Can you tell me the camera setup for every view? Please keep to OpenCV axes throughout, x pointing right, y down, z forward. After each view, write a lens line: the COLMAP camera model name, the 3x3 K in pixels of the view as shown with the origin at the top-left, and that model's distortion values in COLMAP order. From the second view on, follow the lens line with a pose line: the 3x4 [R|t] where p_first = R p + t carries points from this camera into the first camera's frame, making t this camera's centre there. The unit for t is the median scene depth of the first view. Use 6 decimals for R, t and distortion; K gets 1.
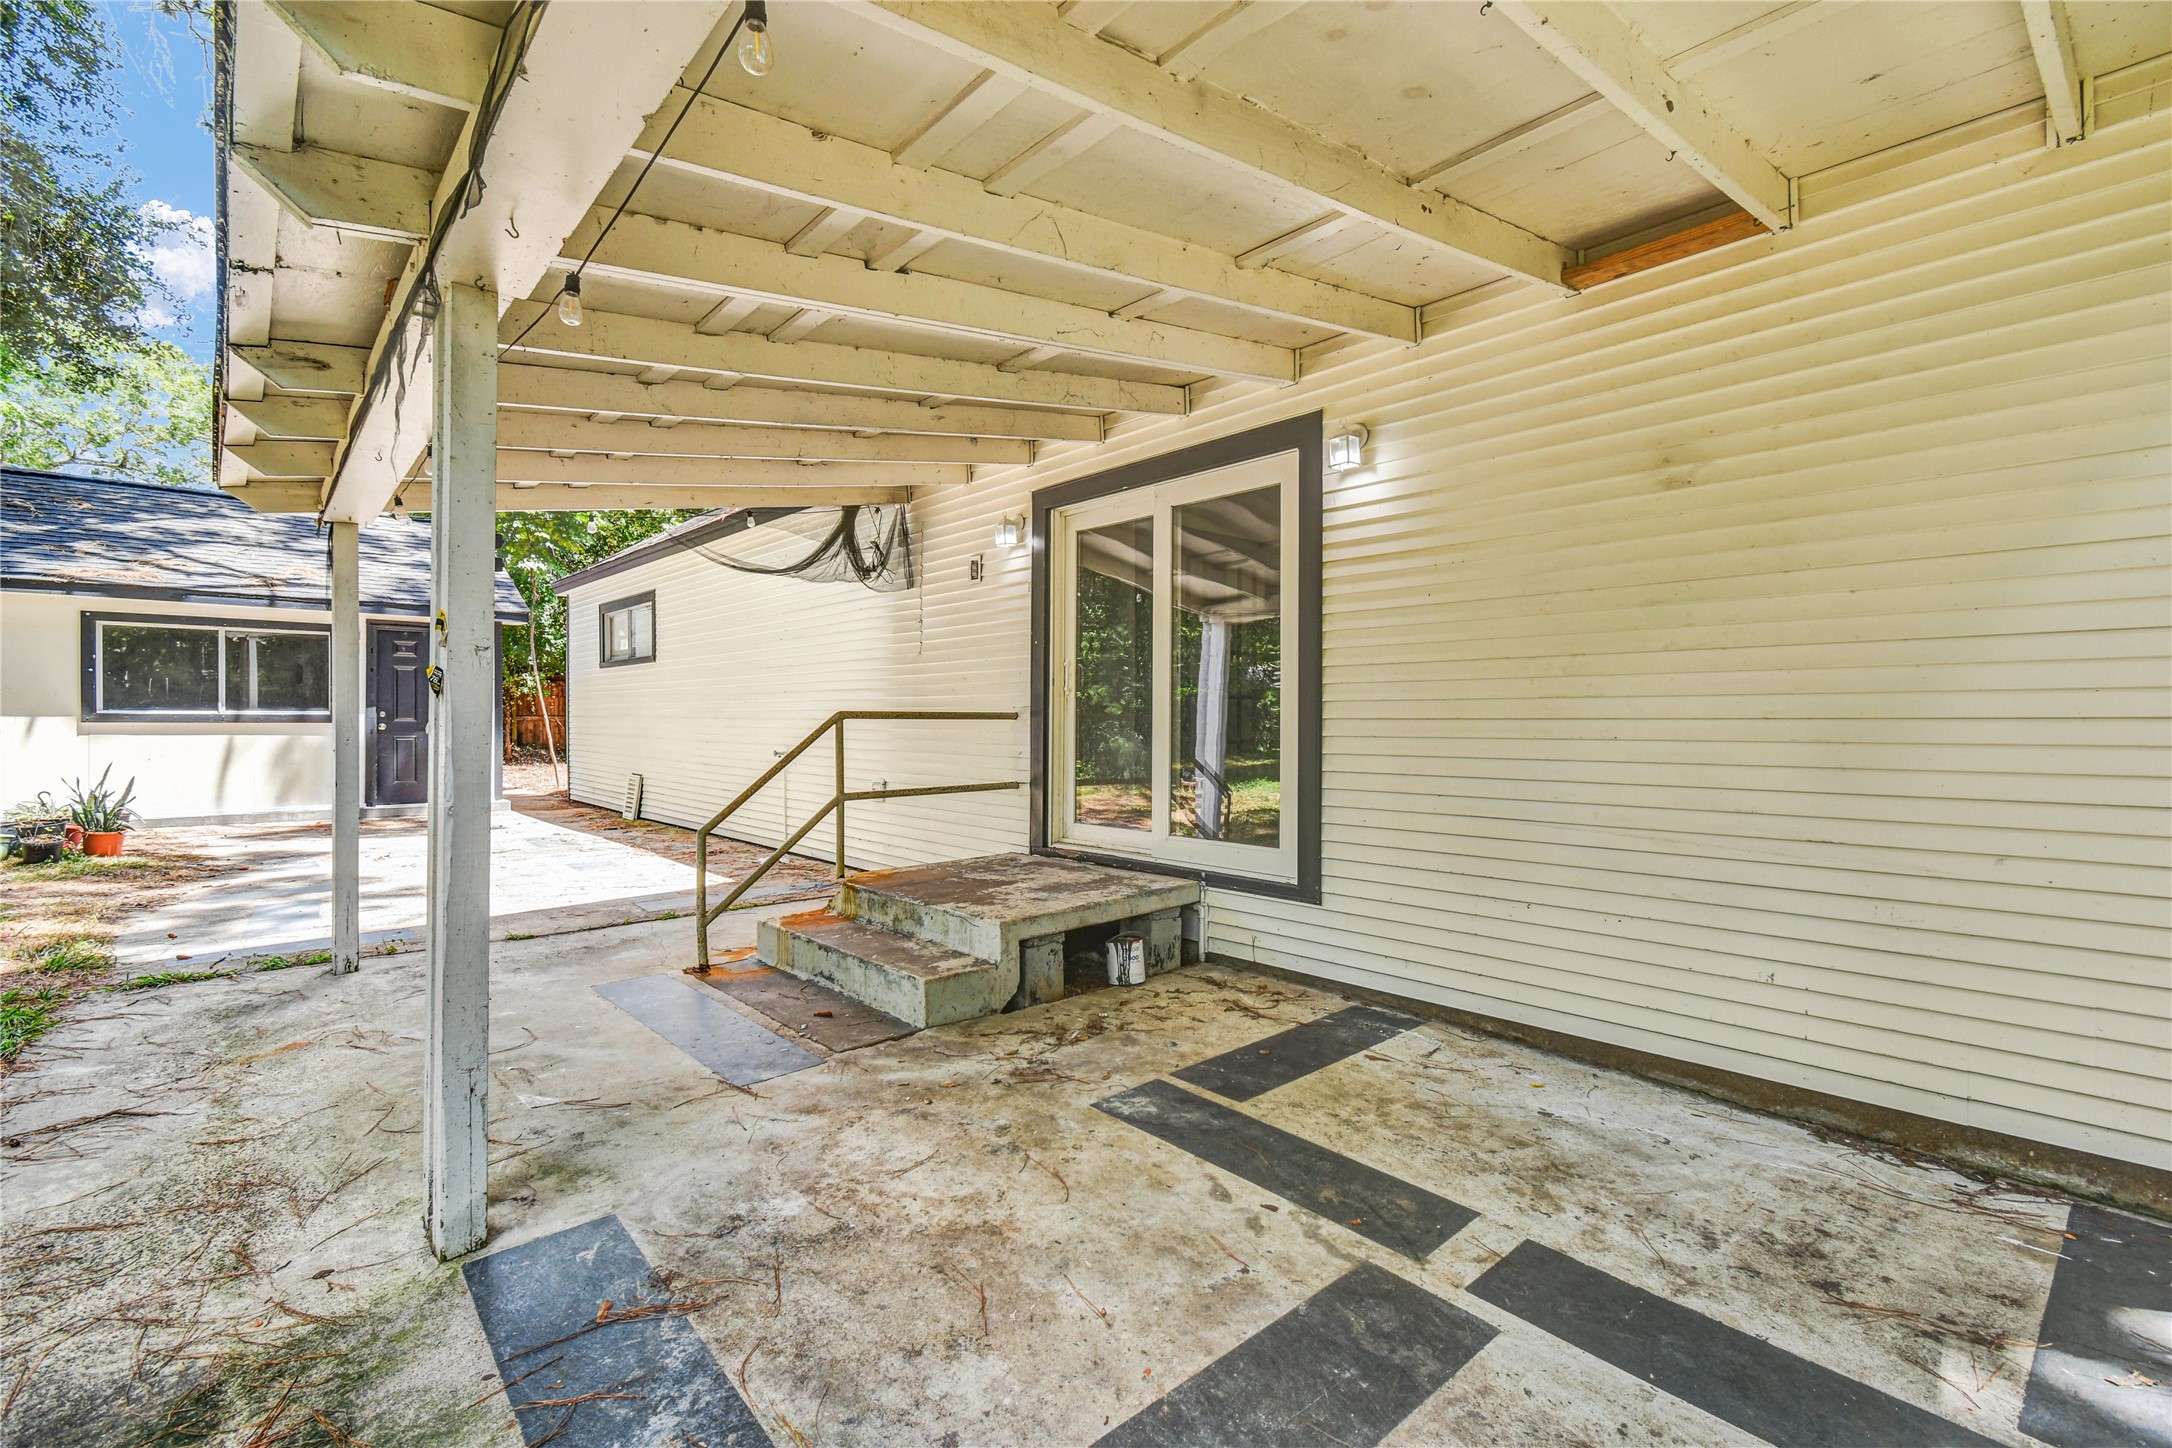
lens RADIAL K [[967.8, 0, 1093.4], [0, 967.8, 715.4], [0, 0, 1]] dist [0.002242, -0.000988]
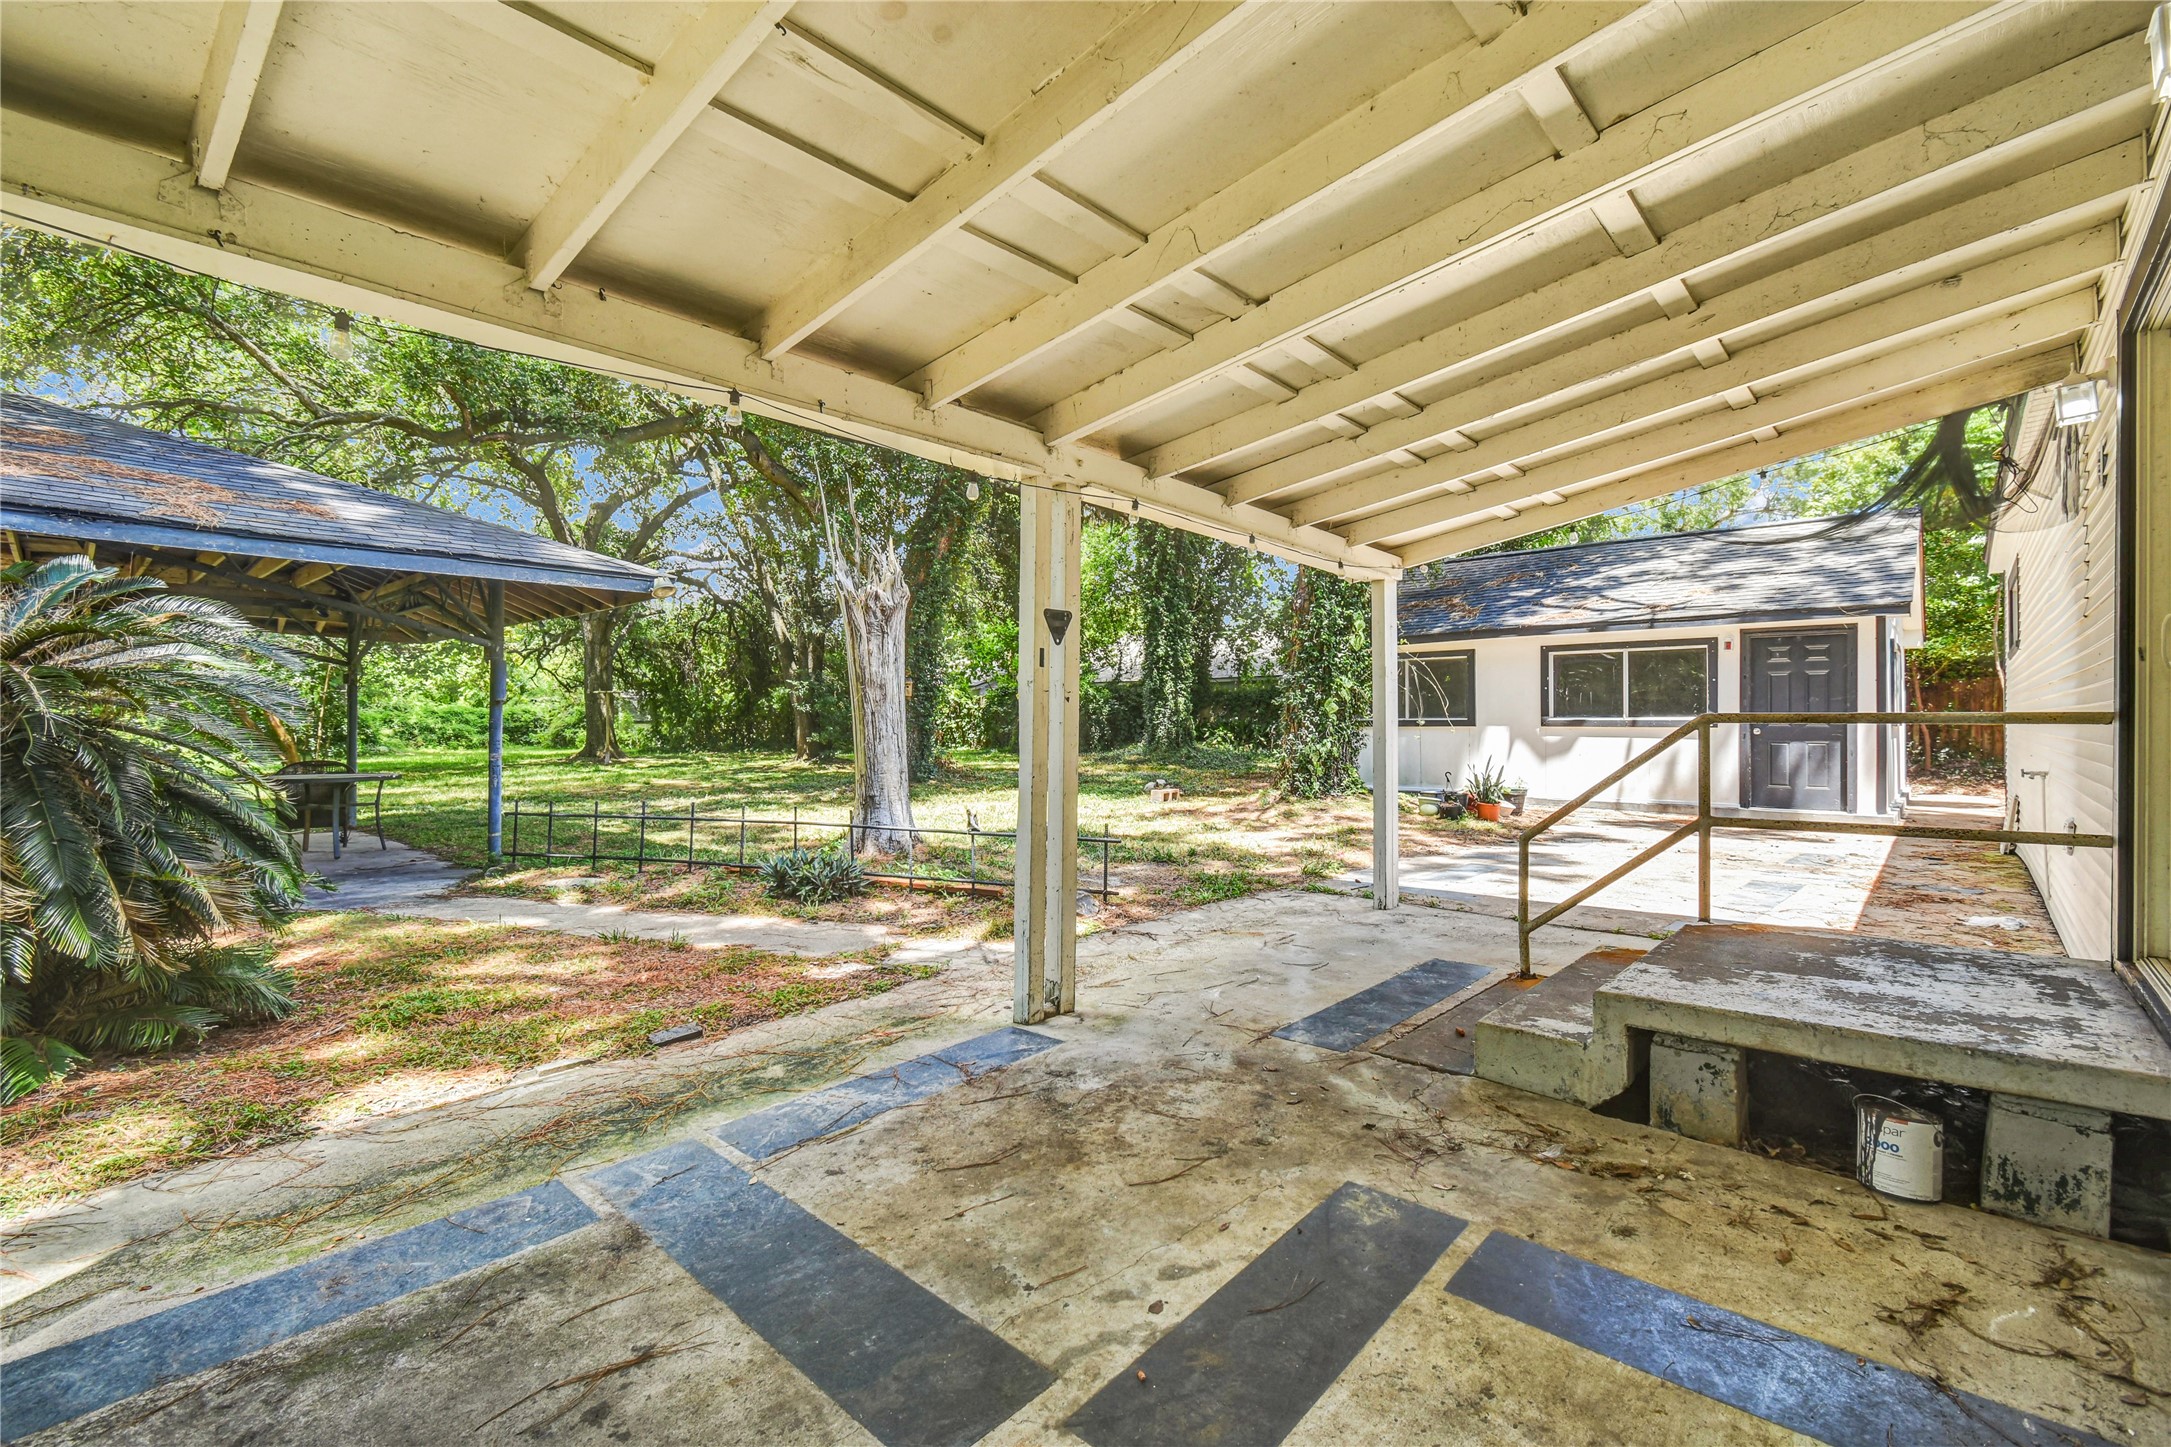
lens RADIAL K [[967.4, 0, 1092.9], [0, 967.4, 714.9], [0, 0, 1]] dist [0.002242, -0.000988]
pose [[0.079271, -0.010224, -0.996801, 0.694860], [0.004522, 0.999941, -0.009897, 0.003382], [0.996843, -0.003723, 0.079313, 0.602752]]
